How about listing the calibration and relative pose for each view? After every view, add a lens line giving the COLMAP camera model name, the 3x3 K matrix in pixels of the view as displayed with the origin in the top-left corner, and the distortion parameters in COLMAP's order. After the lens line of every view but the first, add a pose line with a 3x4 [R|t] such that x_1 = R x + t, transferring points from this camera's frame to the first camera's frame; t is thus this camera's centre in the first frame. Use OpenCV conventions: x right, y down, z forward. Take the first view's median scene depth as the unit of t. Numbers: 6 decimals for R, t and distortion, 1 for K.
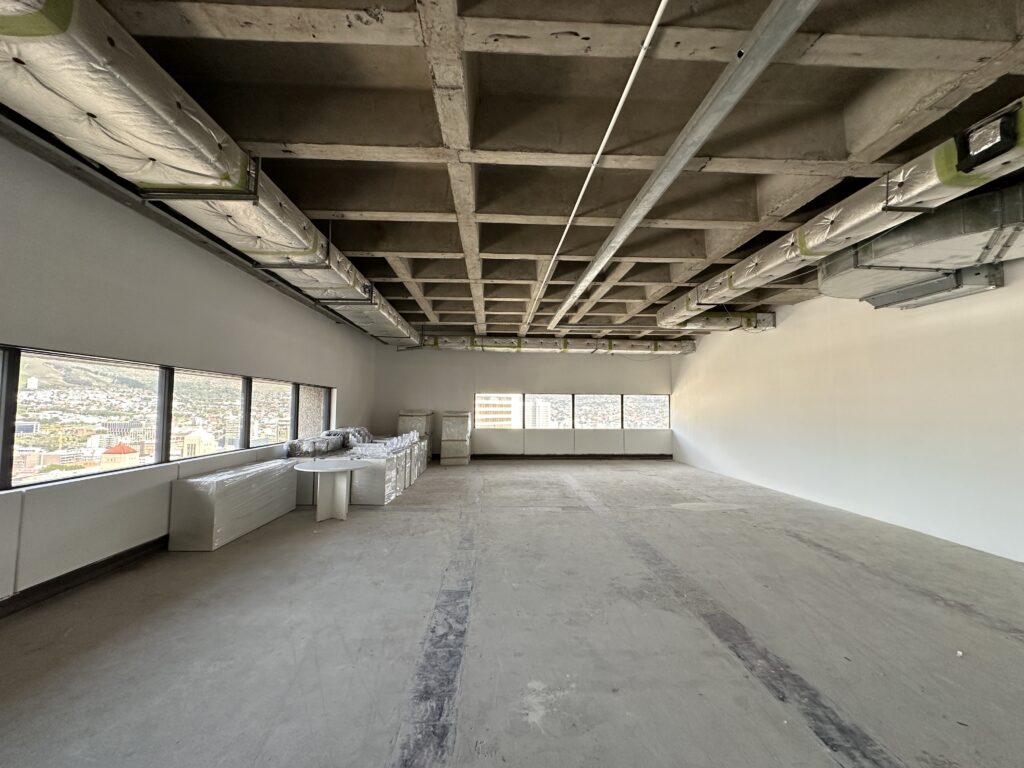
lens RADIAL K [[413.1, 0, 512.0], [0, 413.1, 384.0], [0, 0, 1]] dist [-0.000546, -0.000022]
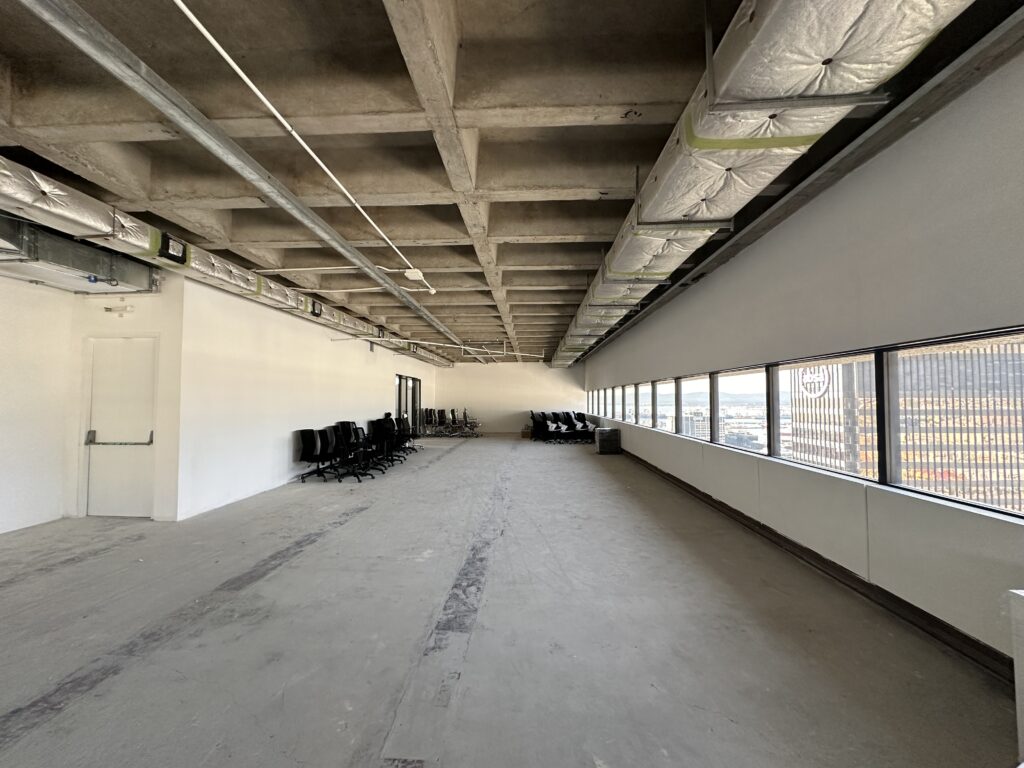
lens RADIAL K [[413.1, 0, 512.0], [0, 413.1, 384.0], [0, 0, 1]] dist [-0.000546, -0.000022]
pose [[-0.995609, -0.002785, 0.093564, -0.406823], [-0.011405, 0.995720, -0.091720, 0.114487], [-0.092908, -0.092384, -0.991379, 2.286499]]
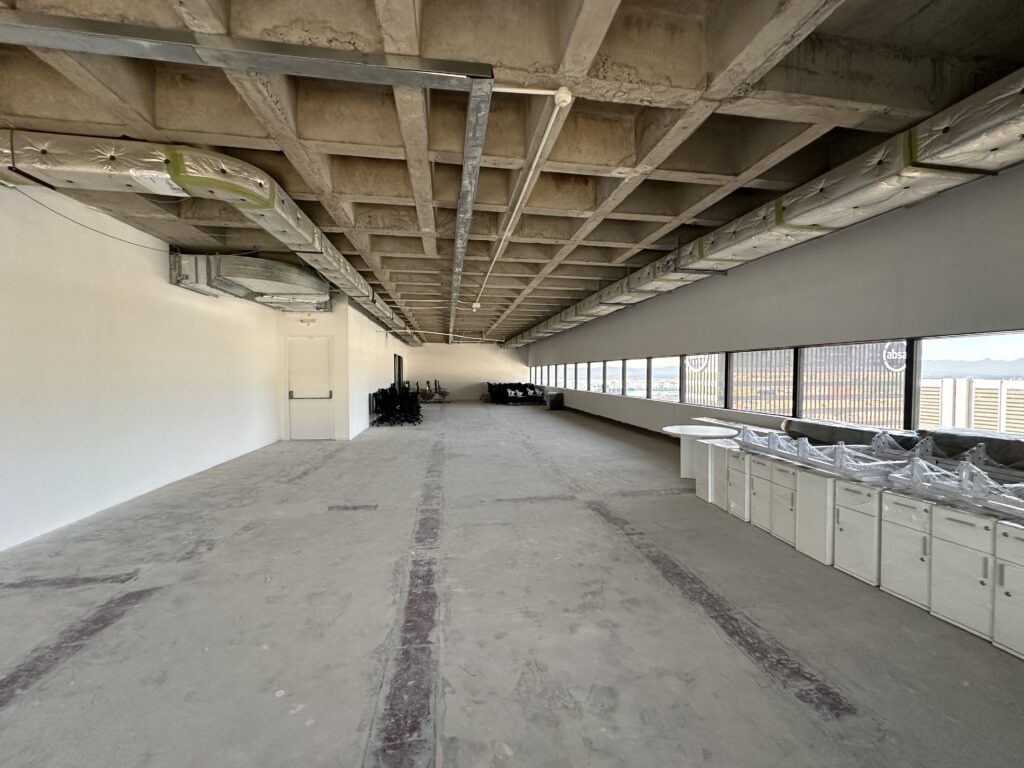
lens RADIAL K [[413.1, 0, 512.0], [0, 413.1, 384.0], [0, 0, 1]] dist [-0.000546, -0.000022]
pose [[-0.994083, -0.002770, -0.108592, 0.174113], [0.000628, 0.999511, -0.031250, 0.205011], [0.108626, -0.031134, -0.993595, 3.704994]]
